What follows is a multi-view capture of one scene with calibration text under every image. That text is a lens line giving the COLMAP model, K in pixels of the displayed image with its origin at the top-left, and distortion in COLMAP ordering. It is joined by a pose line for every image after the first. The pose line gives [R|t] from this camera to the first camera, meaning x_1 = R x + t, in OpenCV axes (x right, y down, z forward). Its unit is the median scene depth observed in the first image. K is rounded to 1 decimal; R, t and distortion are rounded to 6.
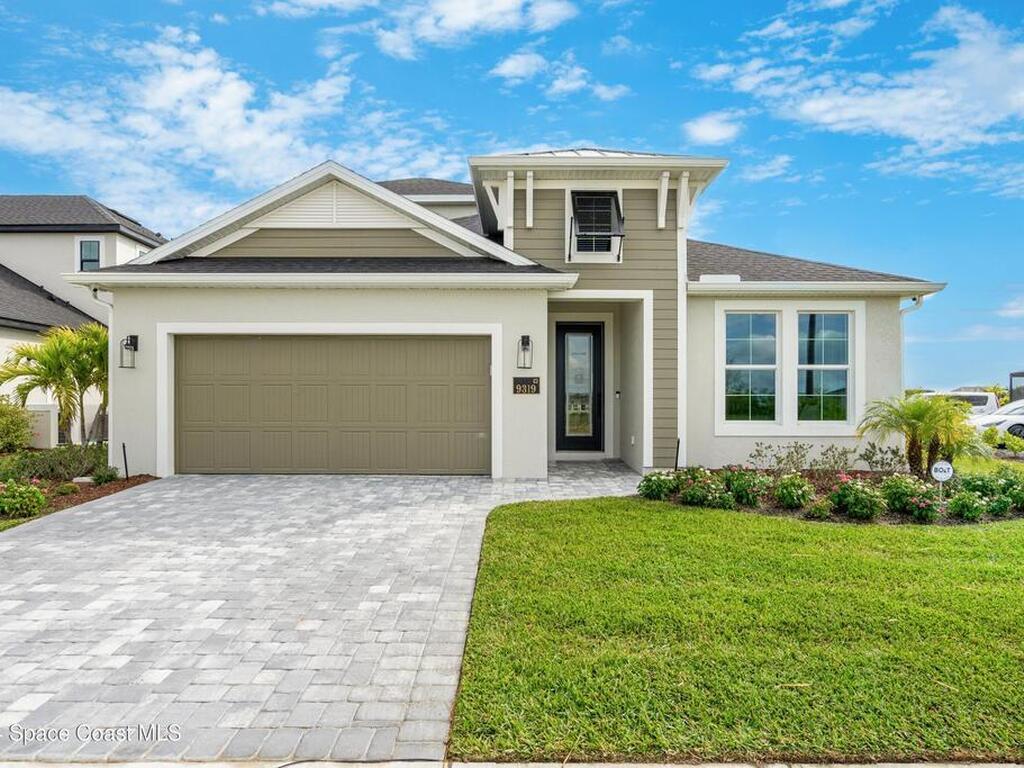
lens RADIAL K [[614.2, 0, 515.4], [0, 614.2, 414.5], [0, 0, 1]] dist [-0.001026, 0.000032]
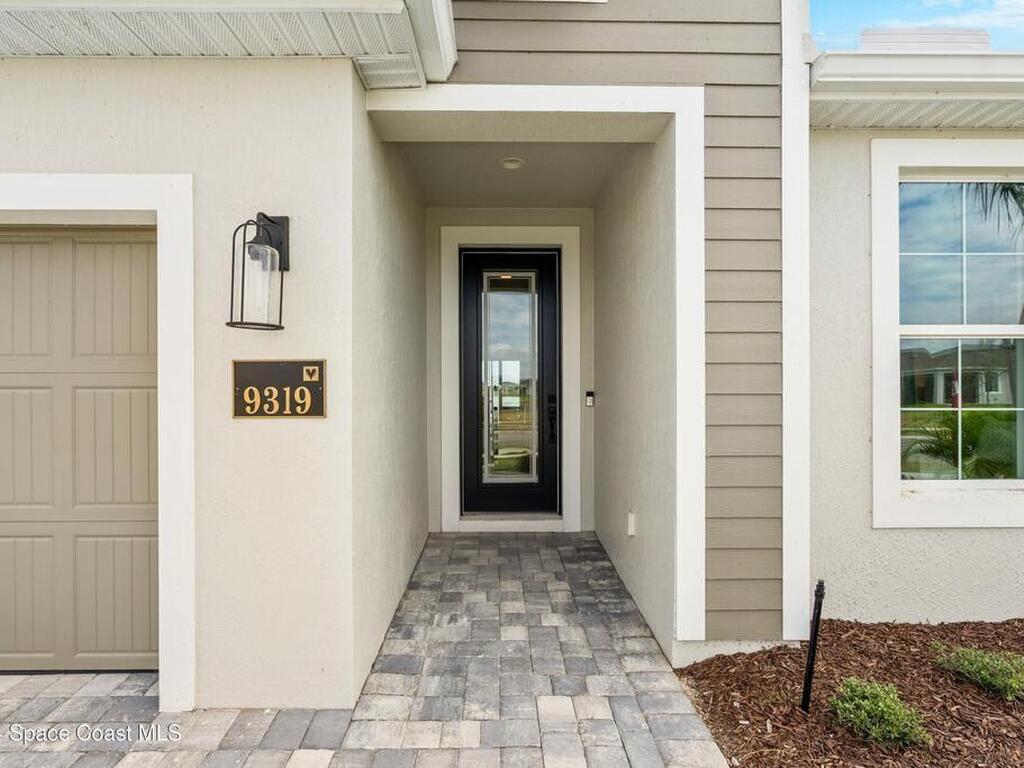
lens RADIAL K [[519.4, 0, 504.6], [0, 519.4, 382.3], [0, 0, 1]] dist [-0.000013, -0.000005]
pose [[0.999901, -0.000768, 0.014019, 0.118899], [0.001105, 0.999711, -0.024018, -0.043976], [-0.013996, 0.024031, 0.999613, 0.748363]]
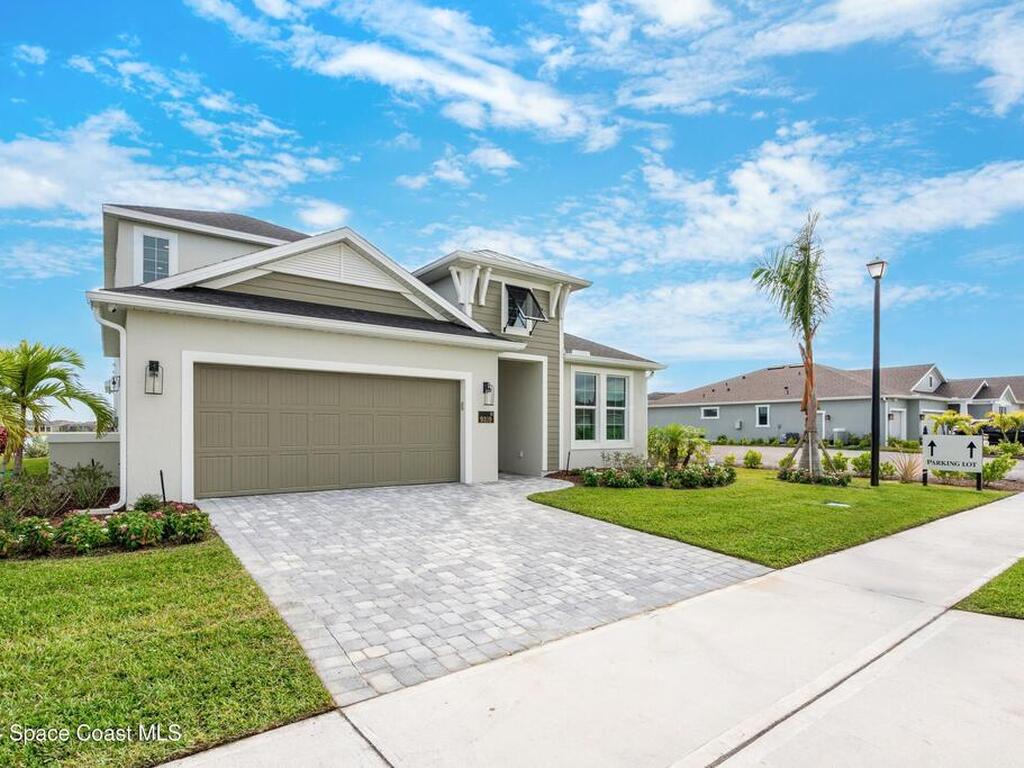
lens RADIAL K [[534.5, 0, 516.3], [0, 534.5, 451.7], [0, 0, 1]] dist [0.000222, -0.000209]
pose [[0.797948, -0.027368, 0.602105, -0.672982], [0.008989, 0.999398, 0.033513, -0.007544], [-0.602659, -0.021329, 0.797714, -0.038755]]
